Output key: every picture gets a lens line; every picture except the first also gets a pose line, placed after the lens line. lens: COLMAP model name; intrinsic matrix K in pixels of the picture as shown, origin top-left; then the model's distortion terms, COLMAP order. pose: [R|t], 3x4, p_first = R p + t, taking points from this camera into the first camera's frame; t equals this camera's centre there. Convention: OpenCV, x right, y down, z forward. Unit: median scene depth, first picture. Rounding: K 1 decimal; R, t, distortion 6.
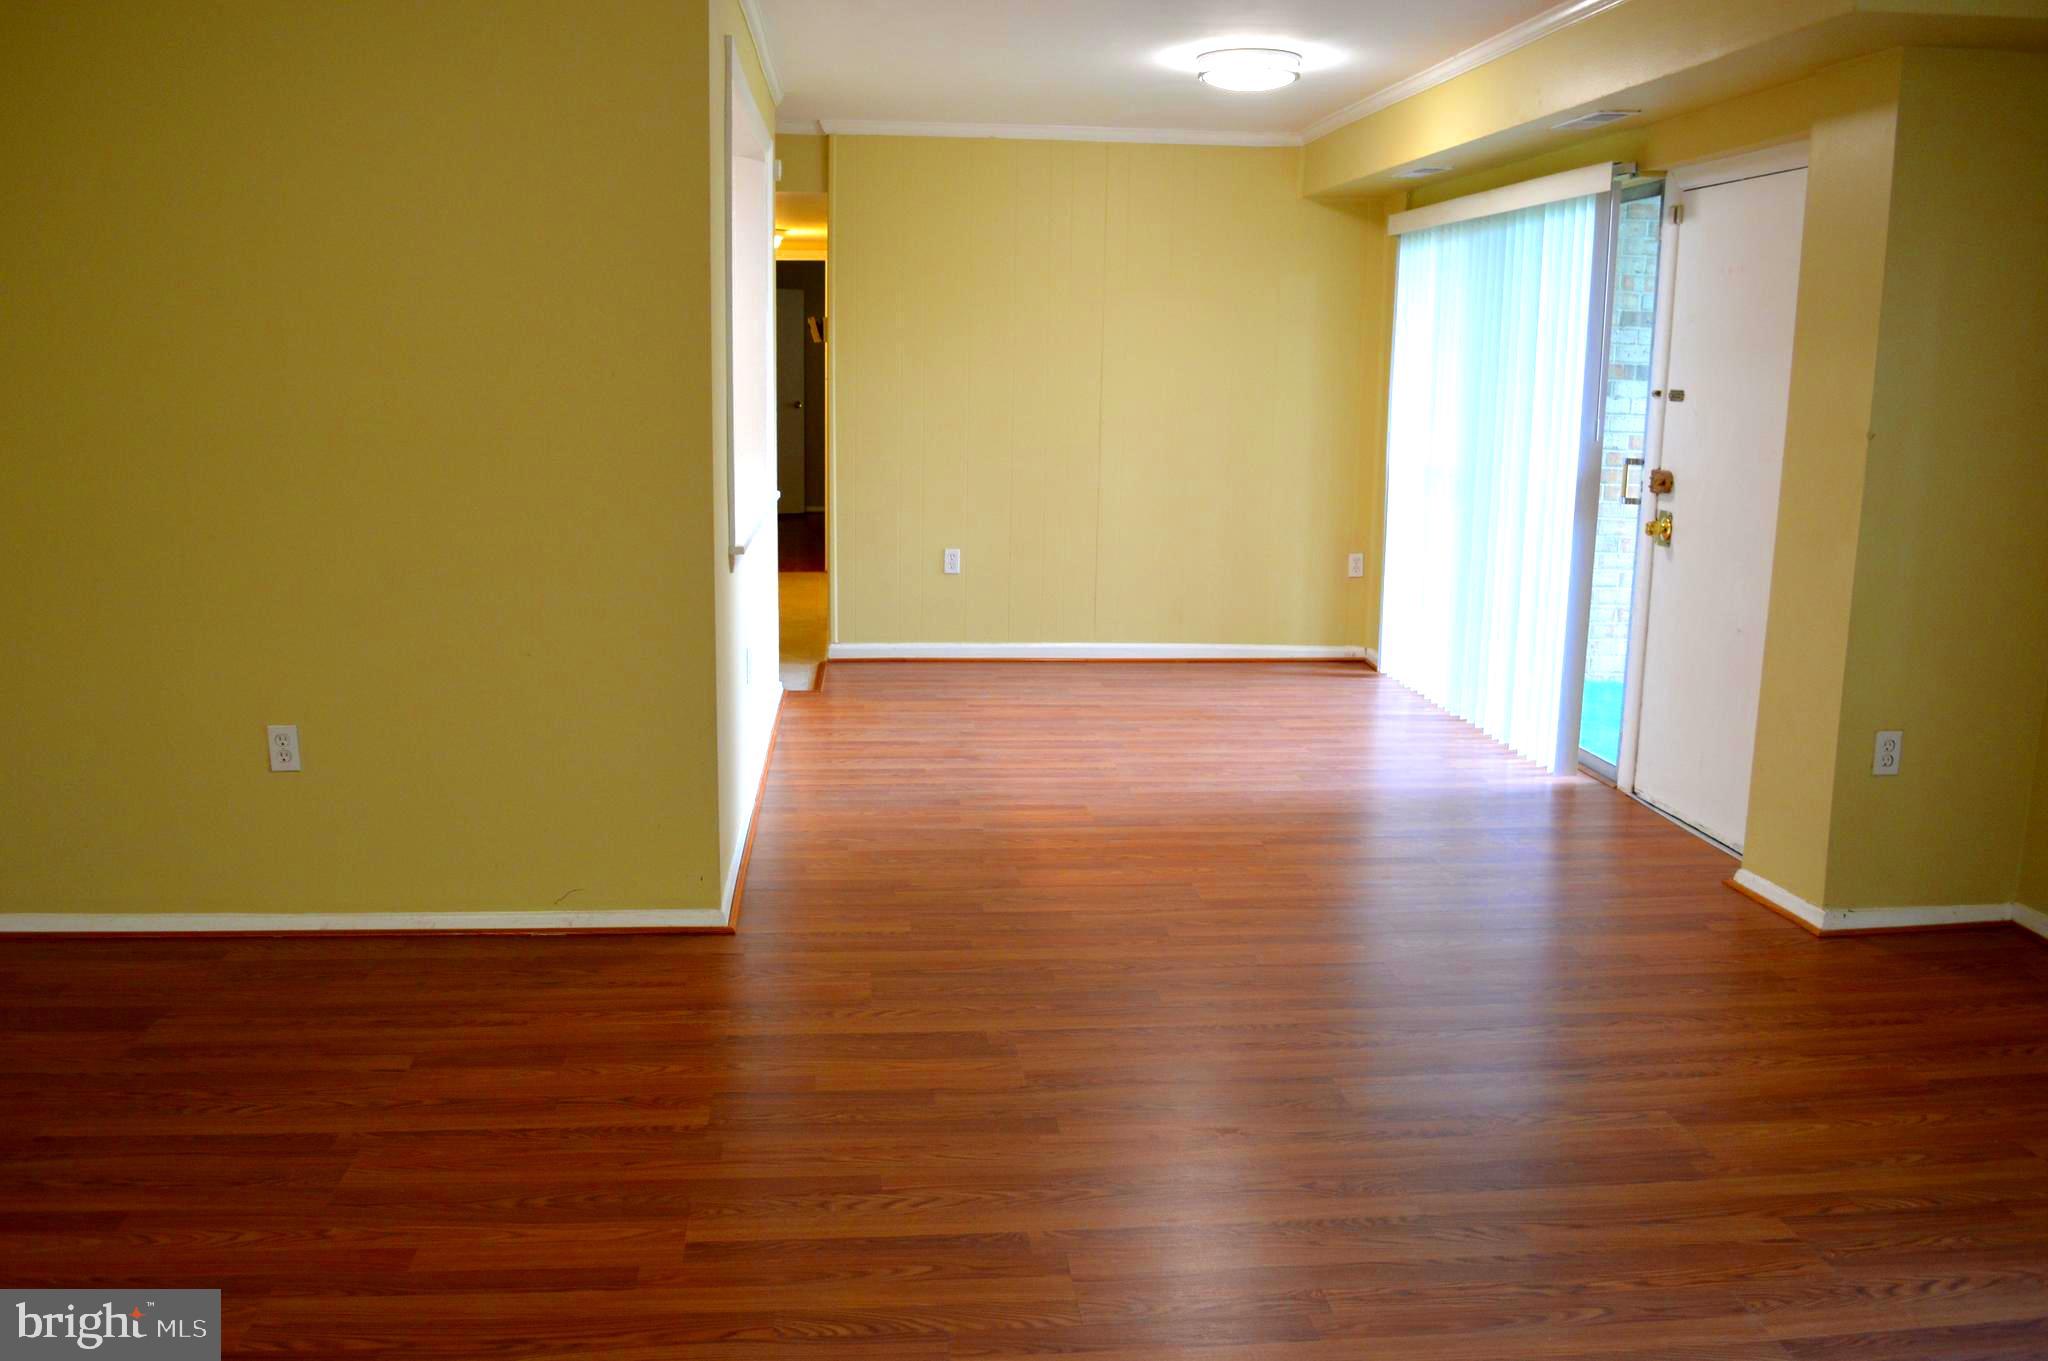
lens RADIAL K [[1640.1, 0, 1022.3], [0, 1640.1, 676.5], [0, 0, 1]] dist [-0.076981, 0.004477]
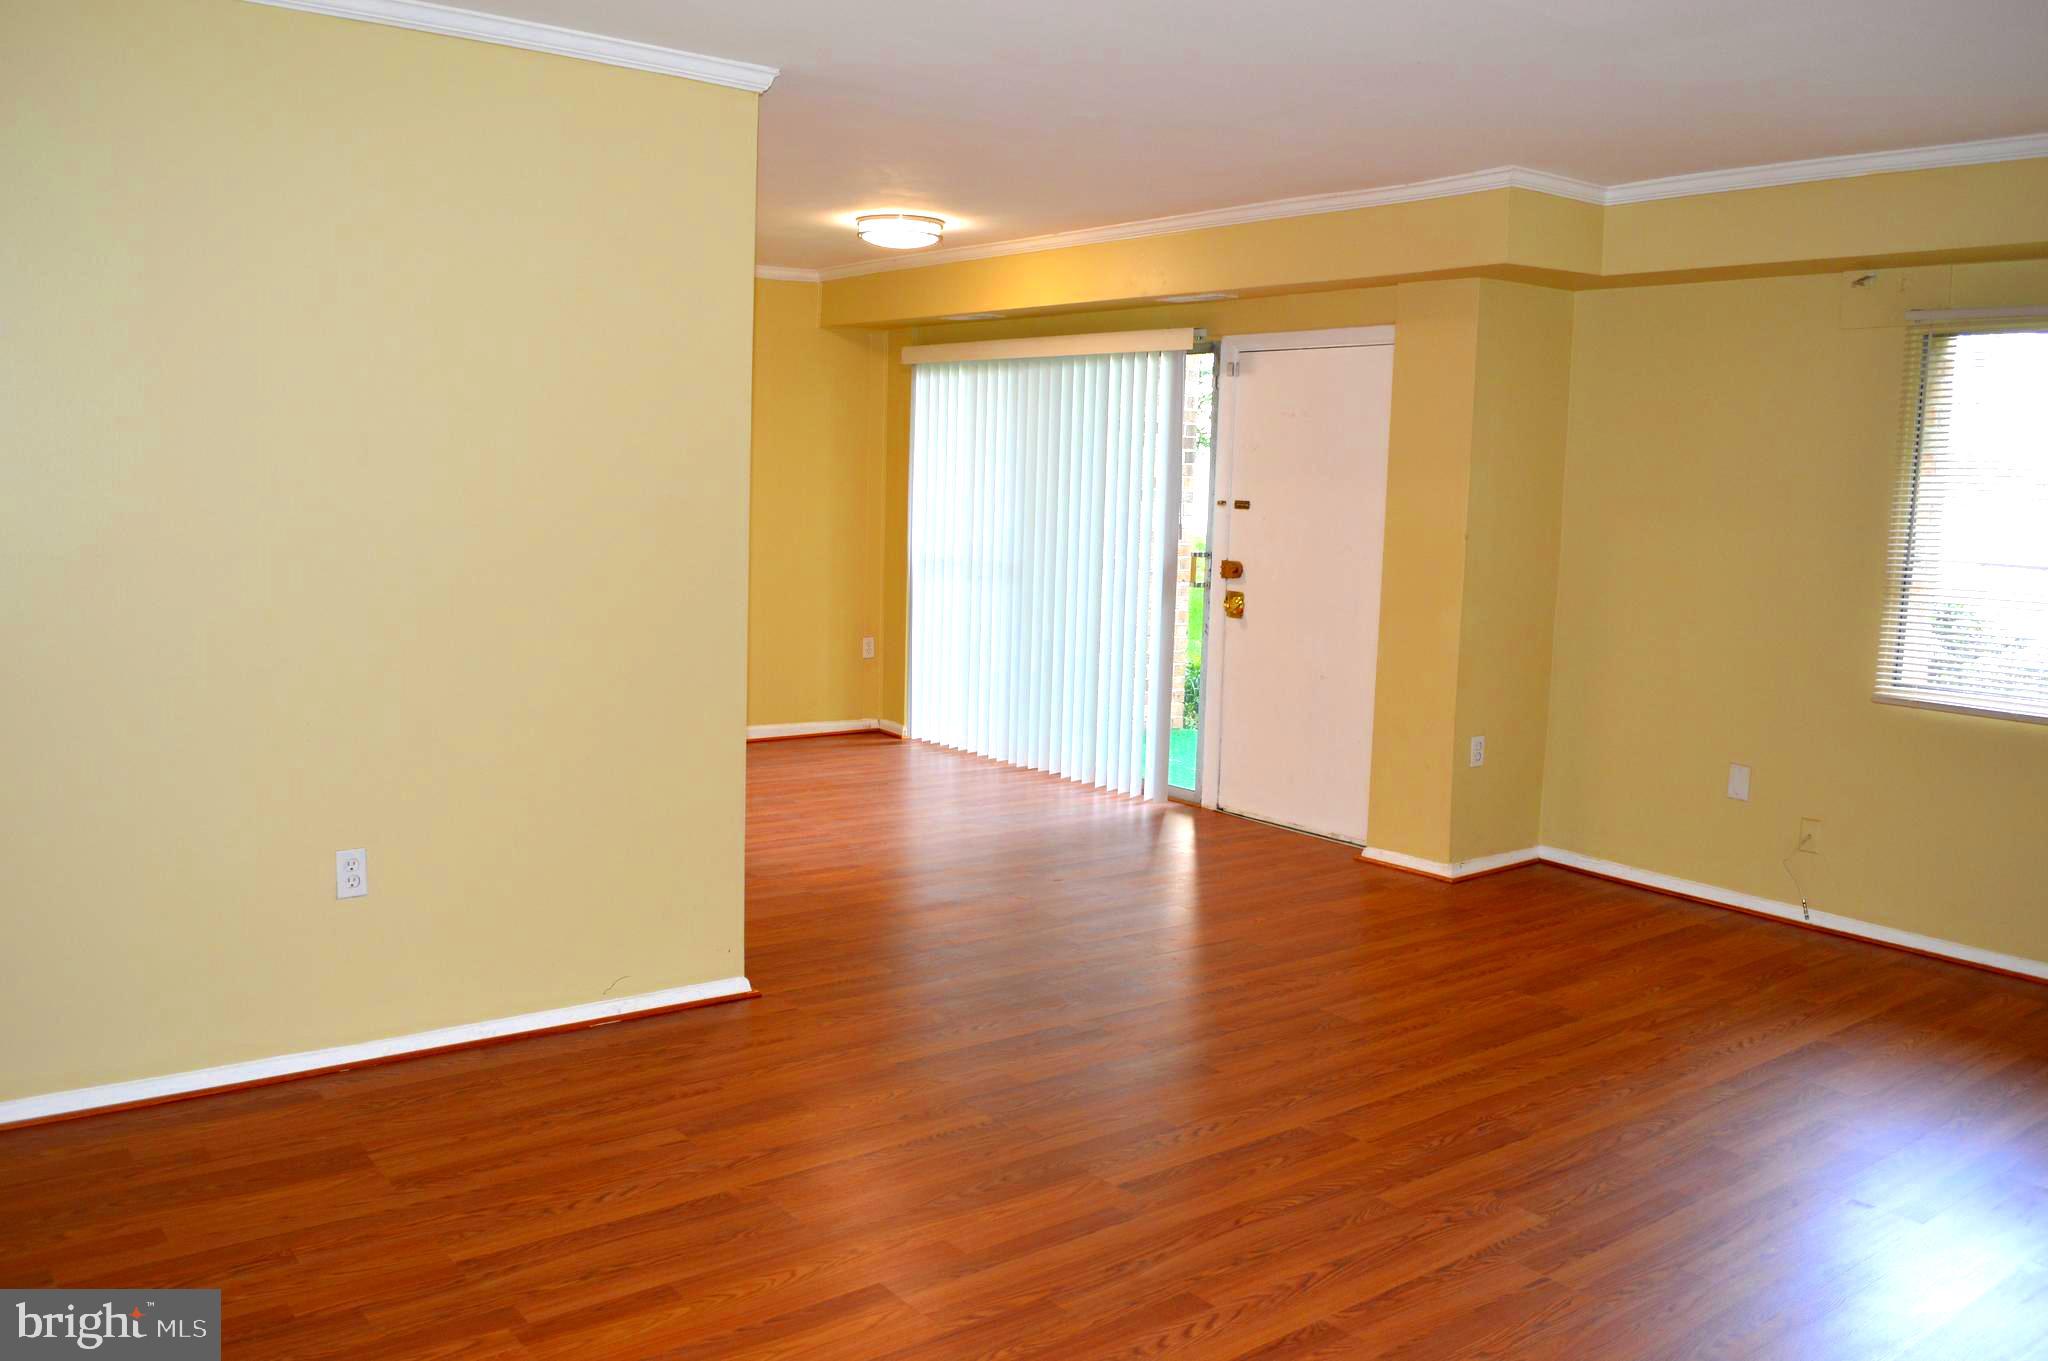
lens RADIAL K [[1640.1, 0, 1027.4], [0, 1640.1, 683.5], [0, 0, 1]] dist [-0.076981, 0.004477]
pose [[0.846114, -0.057240, 0.529919, -0.528116], [0.082697, 0.996275, -0.024426, -0.010541], [-0.526548, 0.064489, 0.847696, -0.042858]]
